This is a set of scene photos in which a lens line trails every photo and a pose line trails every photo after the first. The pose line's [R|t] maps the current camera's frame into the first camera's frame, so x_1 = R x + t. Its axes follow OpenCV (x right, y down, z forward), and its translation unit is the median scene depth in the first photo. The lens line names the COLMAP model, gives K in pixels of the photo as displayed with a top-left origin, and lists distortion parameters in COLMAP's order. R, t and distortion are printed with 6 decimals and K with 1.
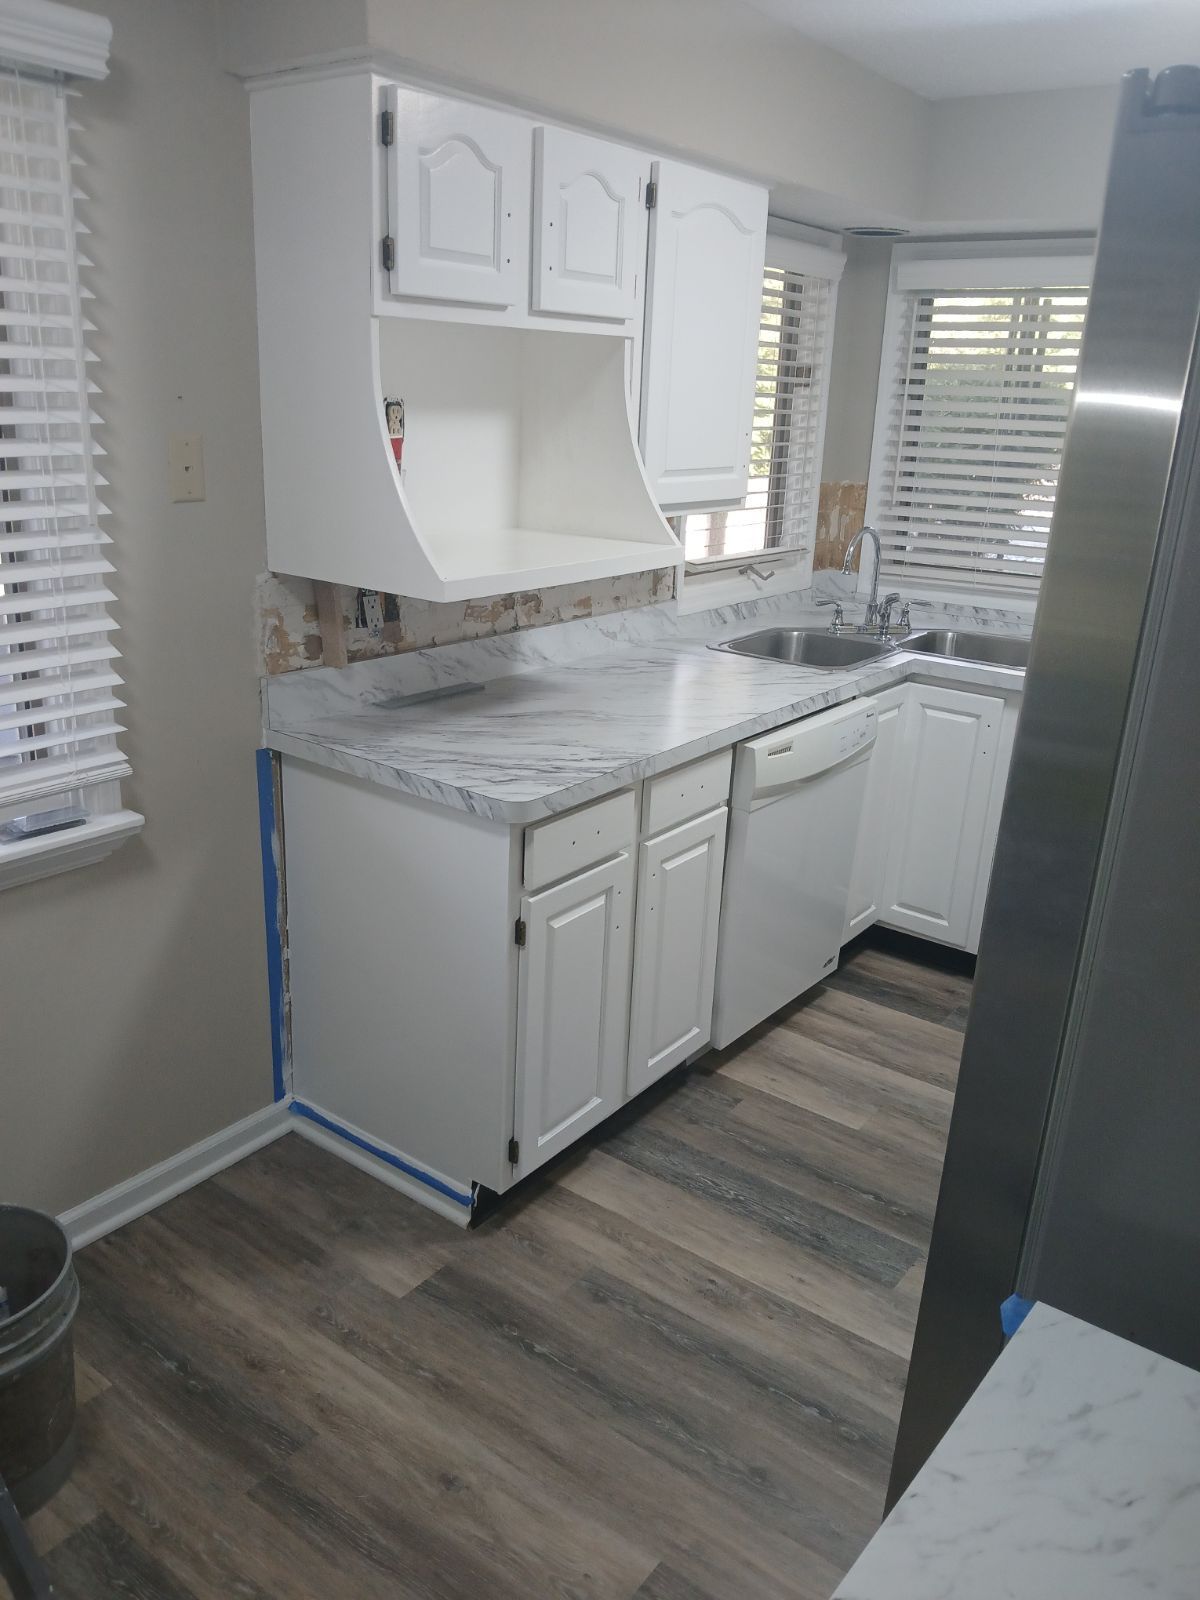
lens RADIAL K [[1239.9, 0, 587.5], [0, 1239.9, 799.9], [0, 0, 1]] dist [0.028535, -0.070204]
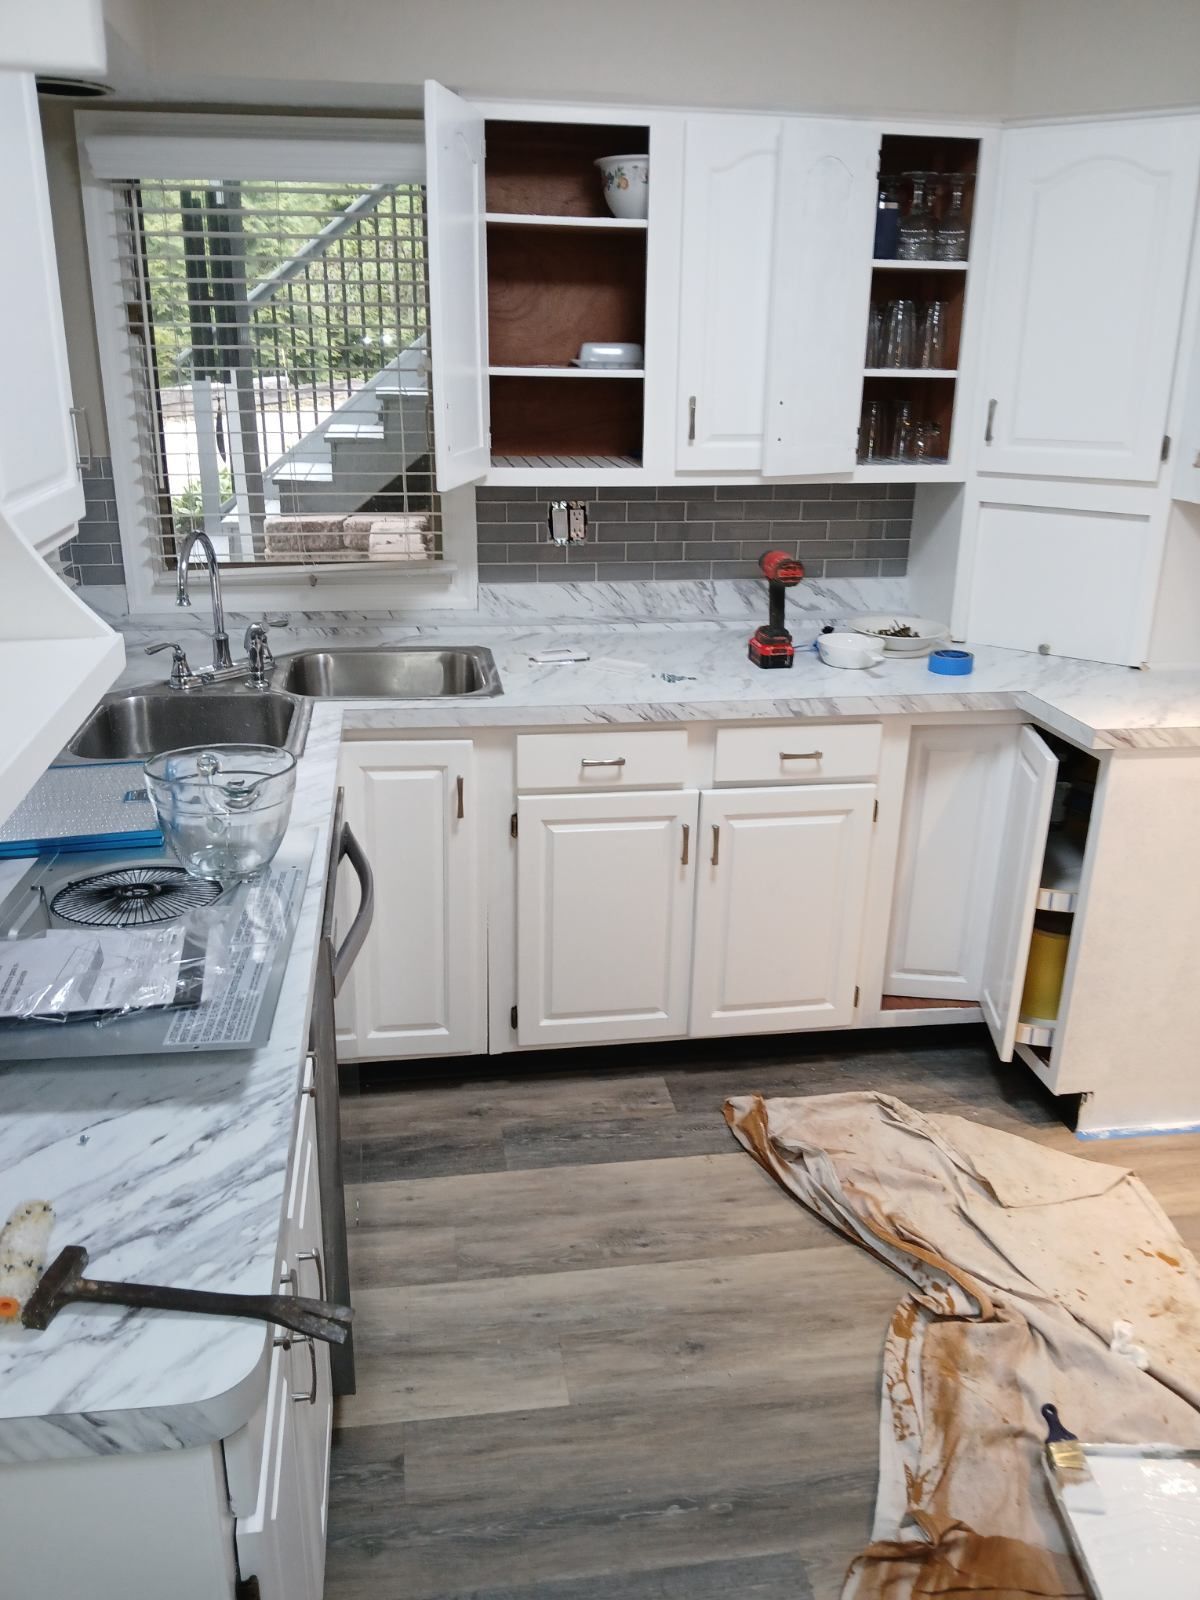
lens RADIAL K [[1239.9, 0, 602.6], [0, 1239.9, 792.4], [0, 0, 1]] dist [0.028535, -0.070204]
pose [[0.691693, -0.268094, 0.670587, -0.170653], [0.235038, 0.961560, 0.141986, -0.186378], [-0.682875, 0.059403, 0.728116, 0.535944]]
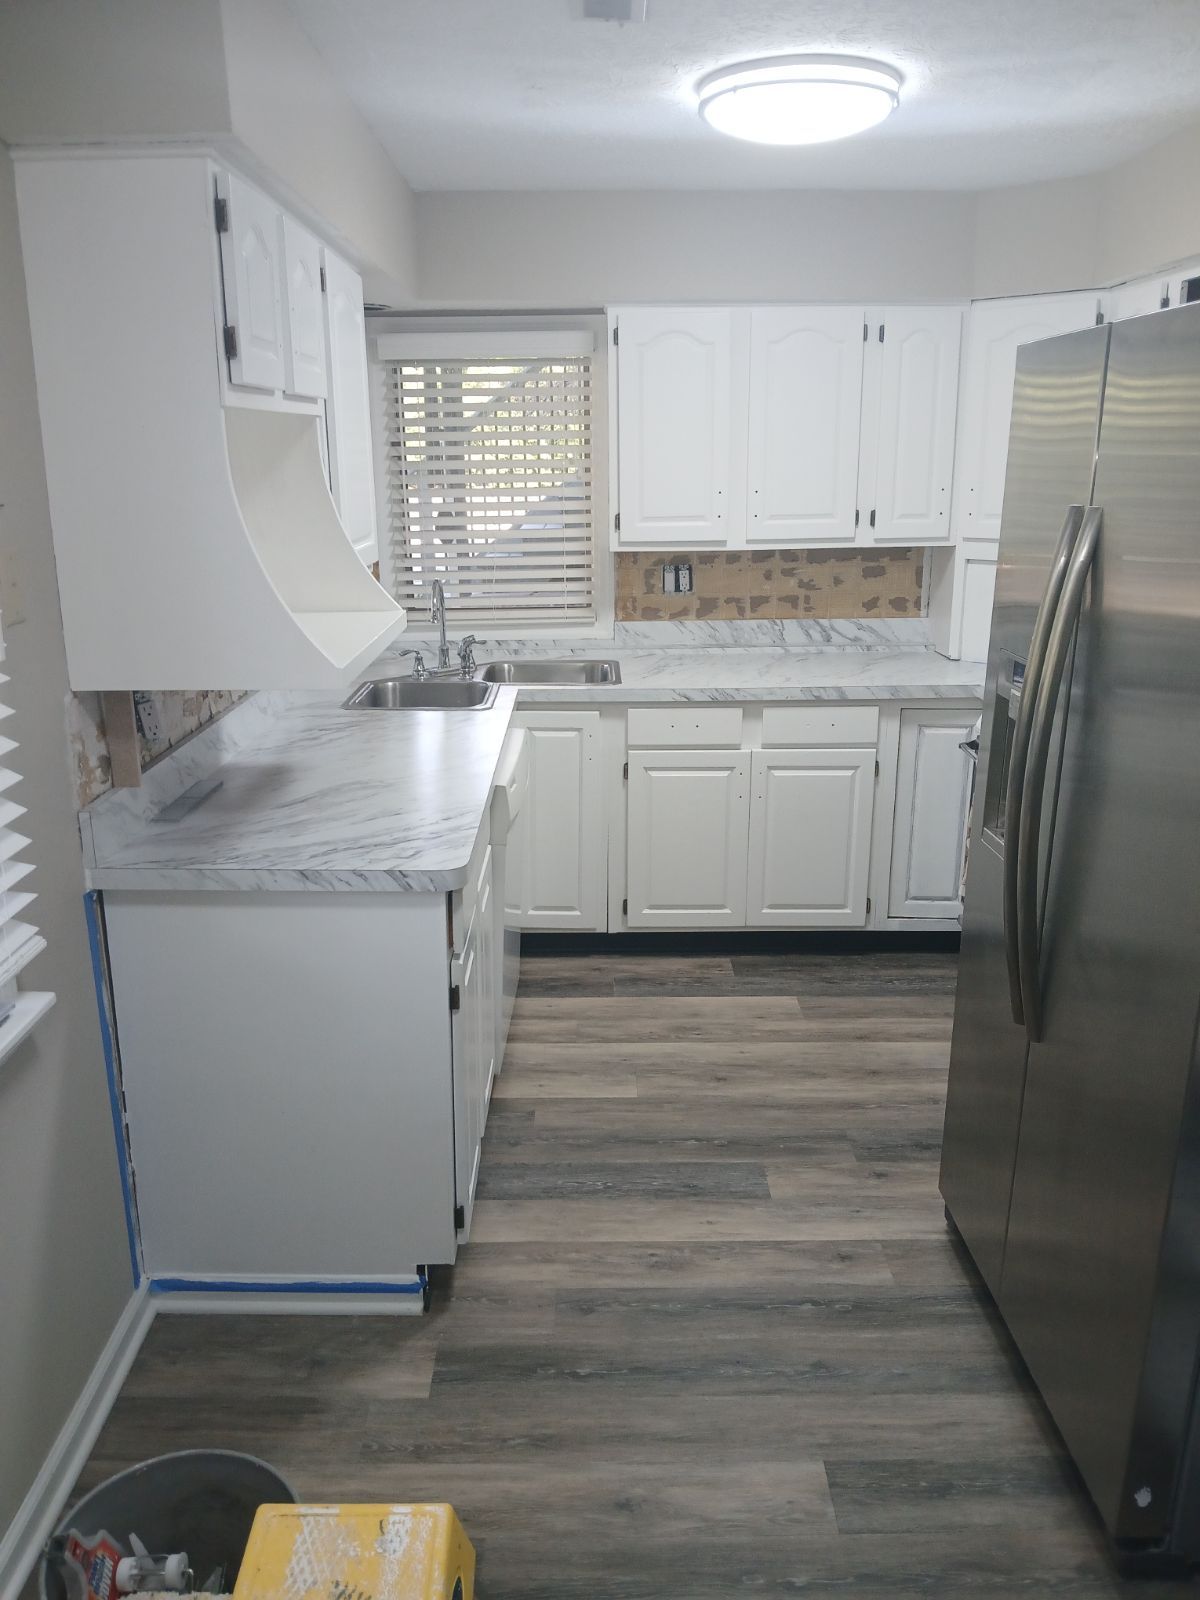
lens RADIAL K [[1239.9, 0, 585.3], [0, 1239.9, 800.9], [0, 0, 1]] dist [0.028535, -0.070204]
pose [[0.798642, -0.204483, 0.566001, -0.474902], [0.224555, 0.973834, 0.034970, -0.056823], [-0.558342, 0.099170, 0.823662, 0.077793]]
